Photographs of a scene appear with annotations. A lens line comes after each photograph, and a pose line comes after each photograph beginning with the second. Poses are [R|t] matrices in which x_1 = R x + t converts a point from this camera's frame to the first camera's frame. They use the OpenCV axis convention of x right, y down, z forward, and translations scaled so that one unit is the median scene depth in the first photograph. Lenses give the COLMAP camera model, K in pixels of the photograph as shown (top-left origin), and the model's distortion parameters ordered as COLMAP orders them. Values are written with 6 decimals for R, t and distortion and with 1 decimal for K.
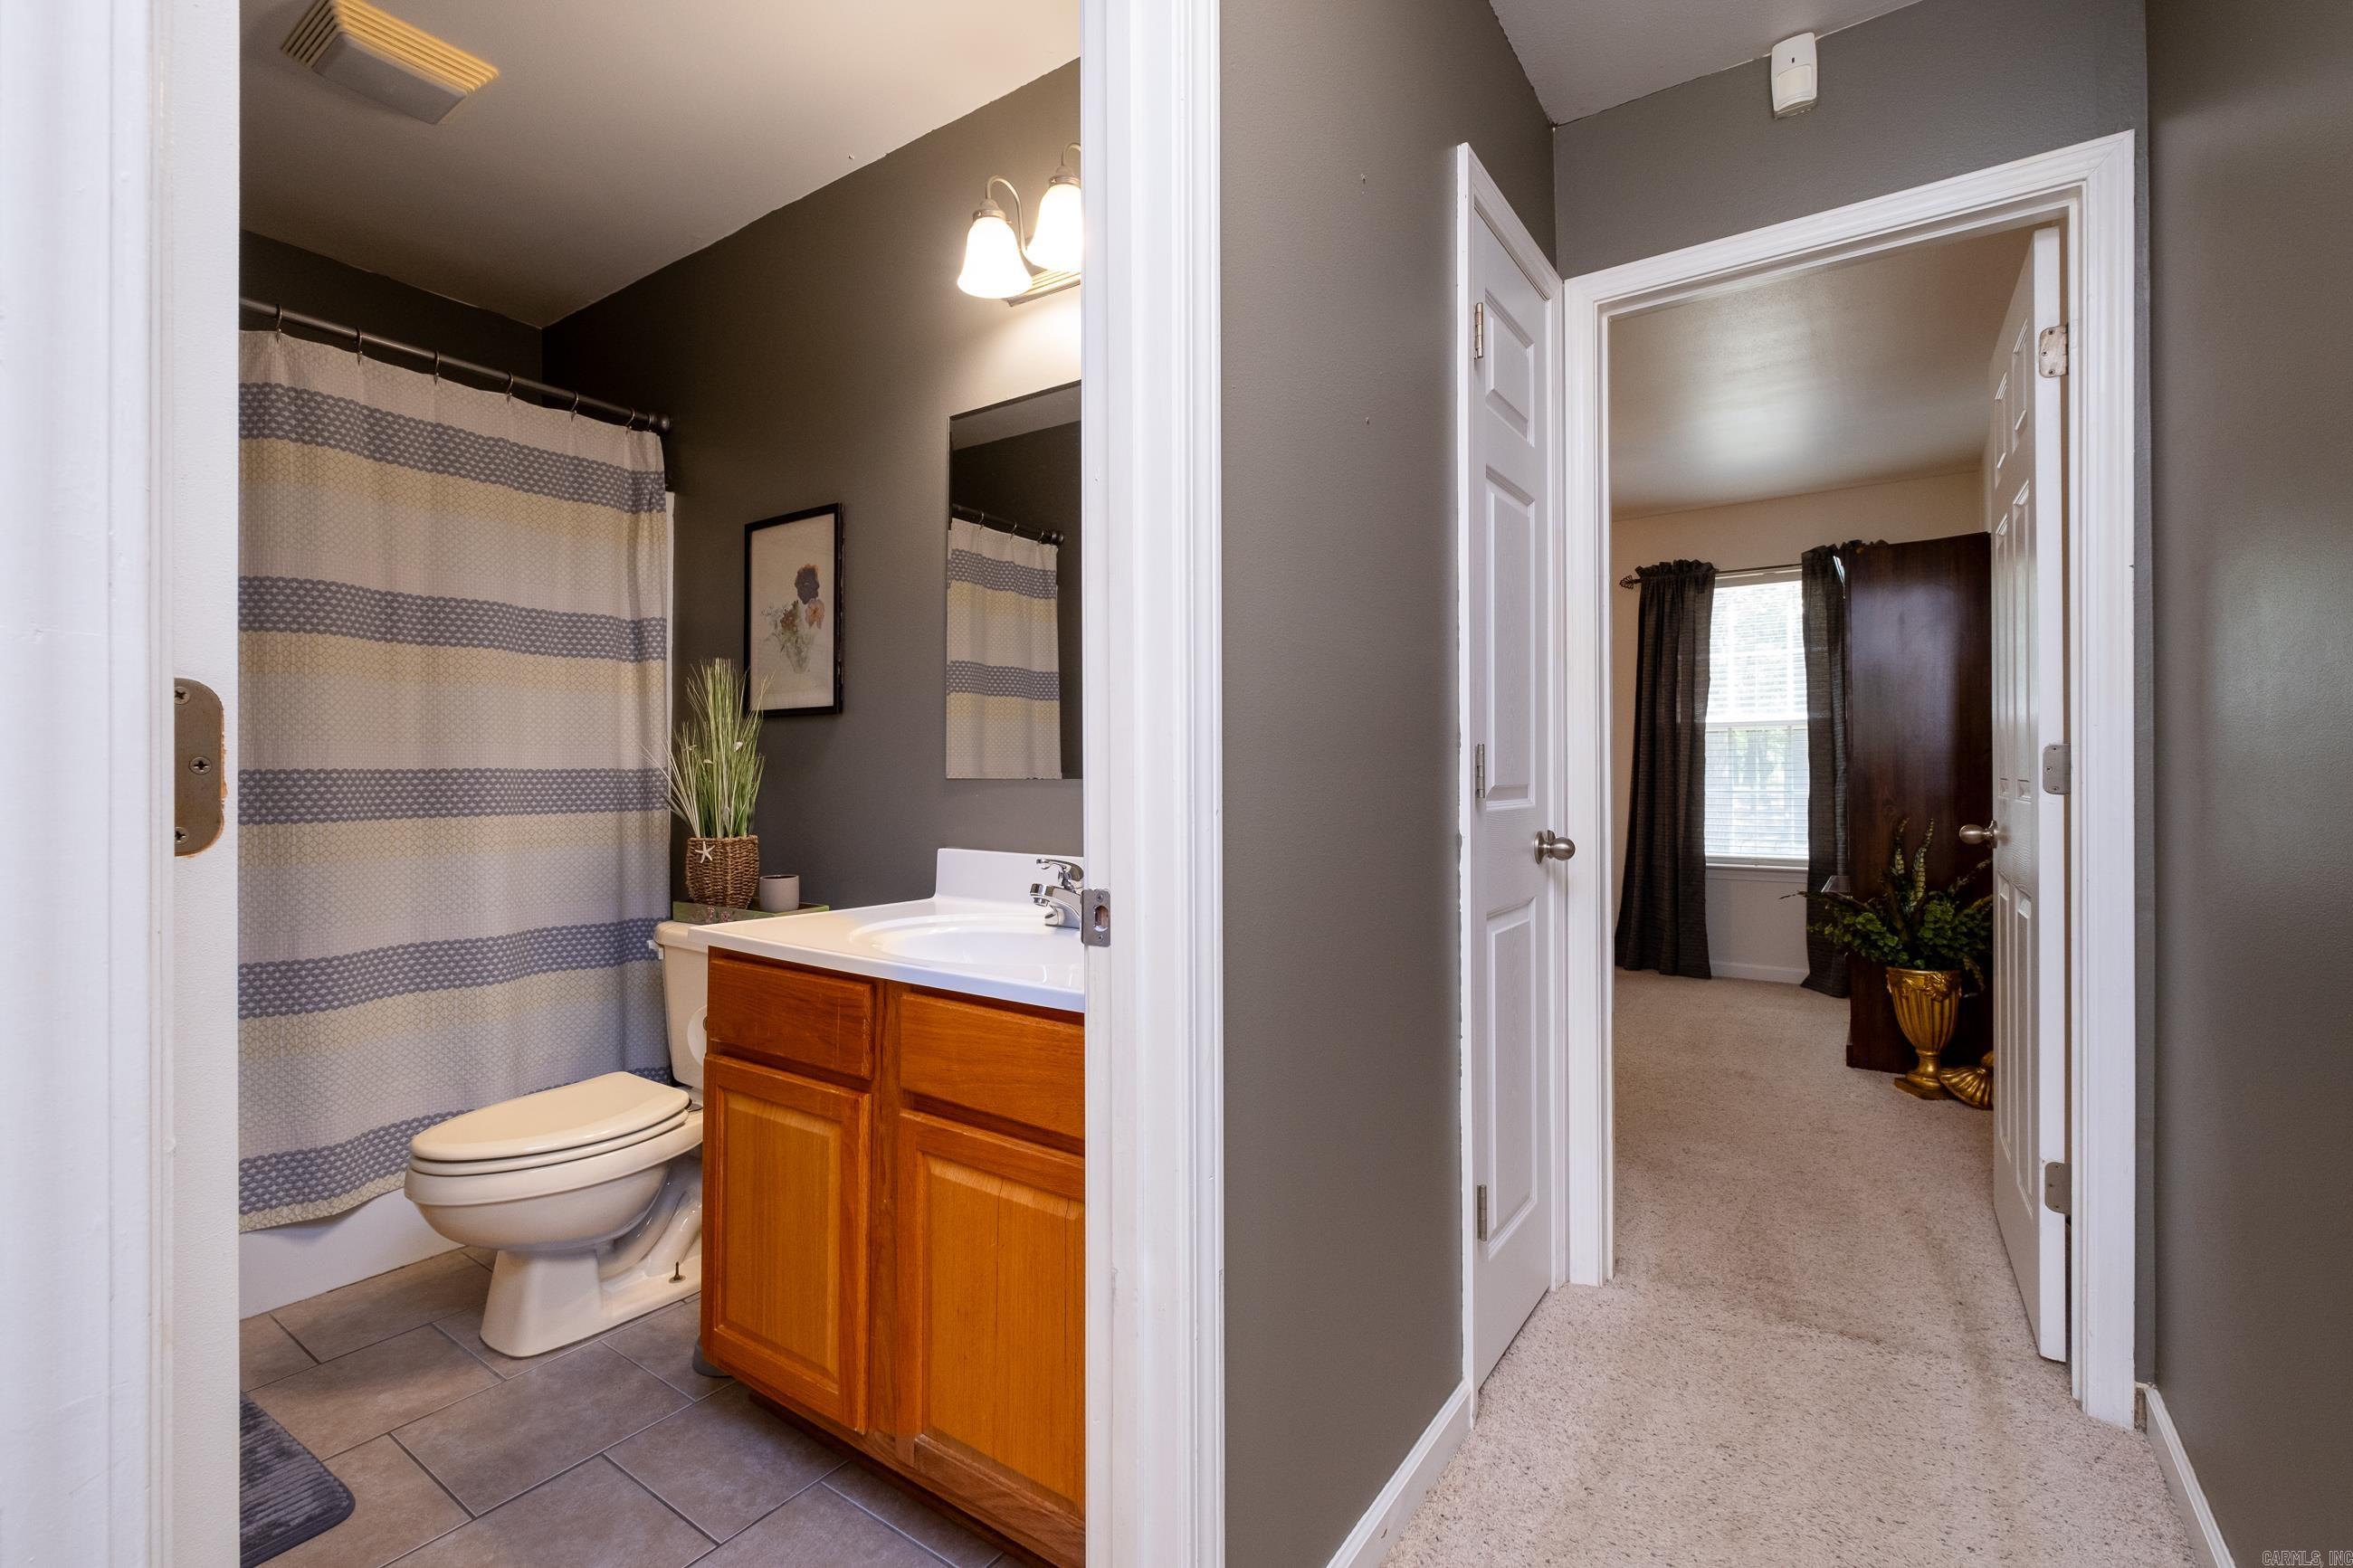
lens RADIAL K [[1052.7, 0, 1171.5], [0, 1052.7, 768.2], [0, 0, 1]] dist [-0.001859, -0.000213]
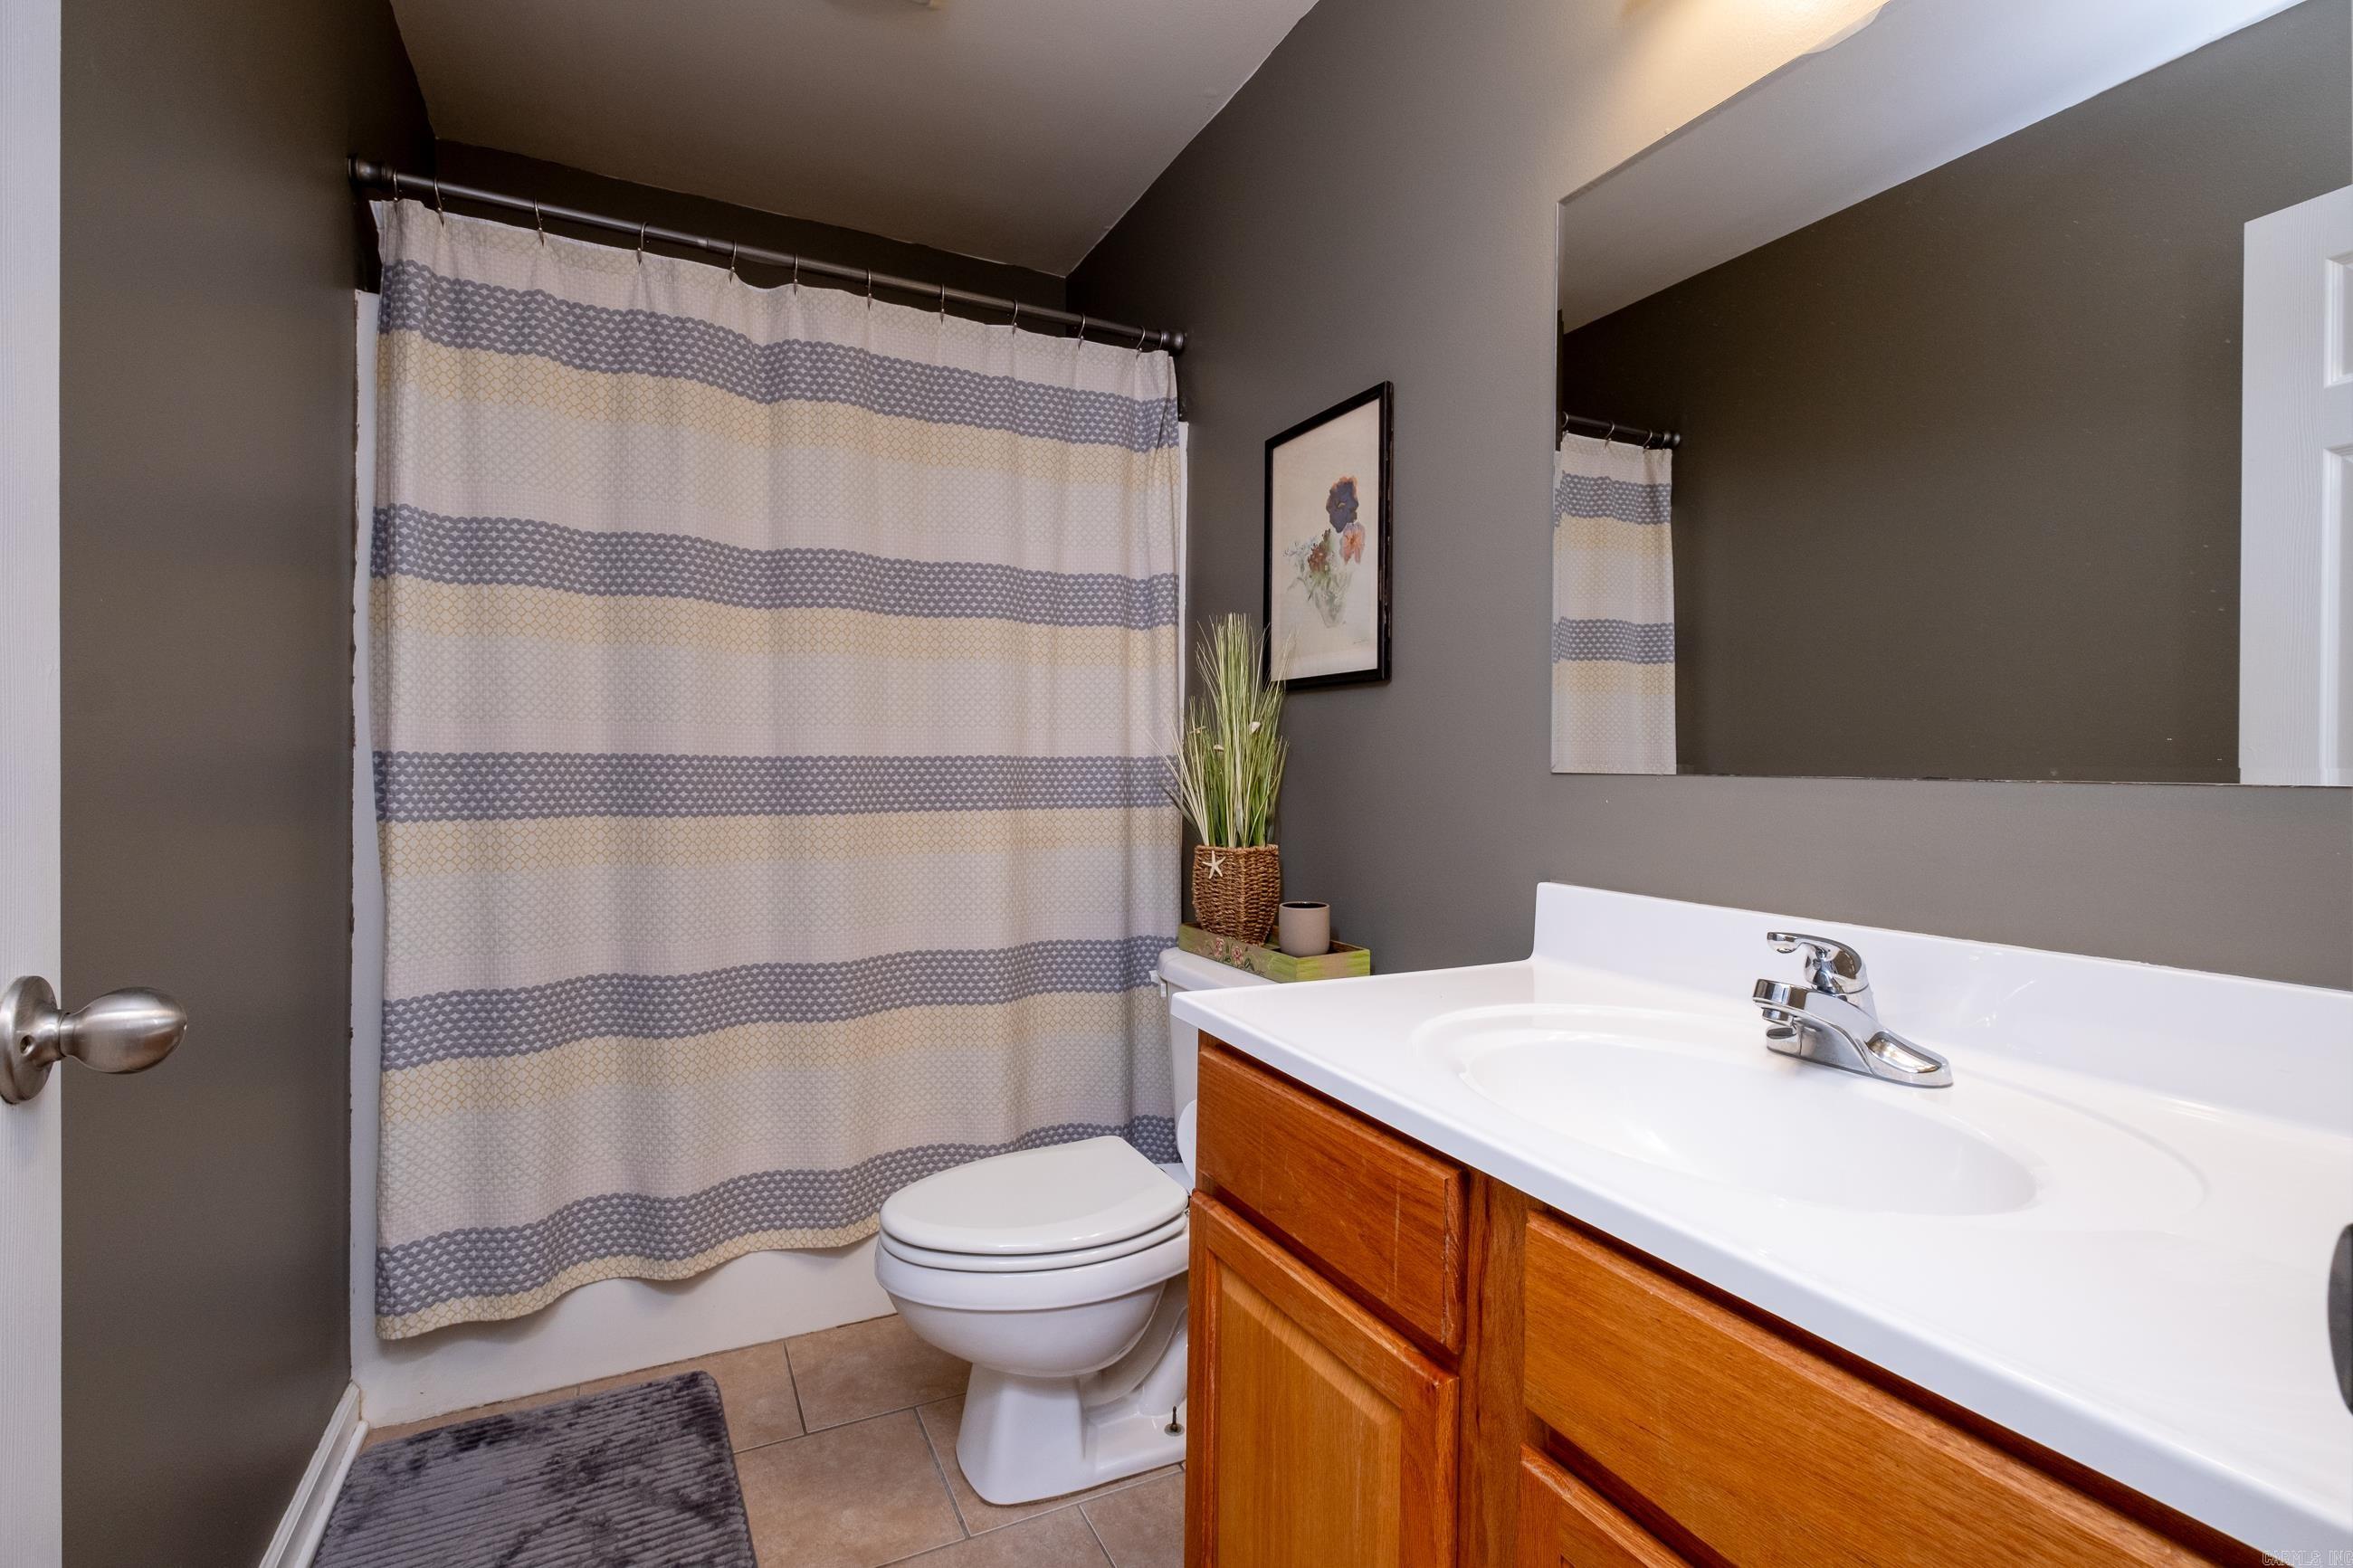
lens RADIAL K [[1052.7, 0, 1171.5], [0, 1052.7, 768.2], [0, 0, 1]] dist [-0.001859, -0.000213]
pose [[0.881779, 0.007319, -0.471606, -0.106642], [-0.001988, 0.999928, 0.011802, -0.000071], [0.471658, -0.009469, 0.881730, 0.303263]]
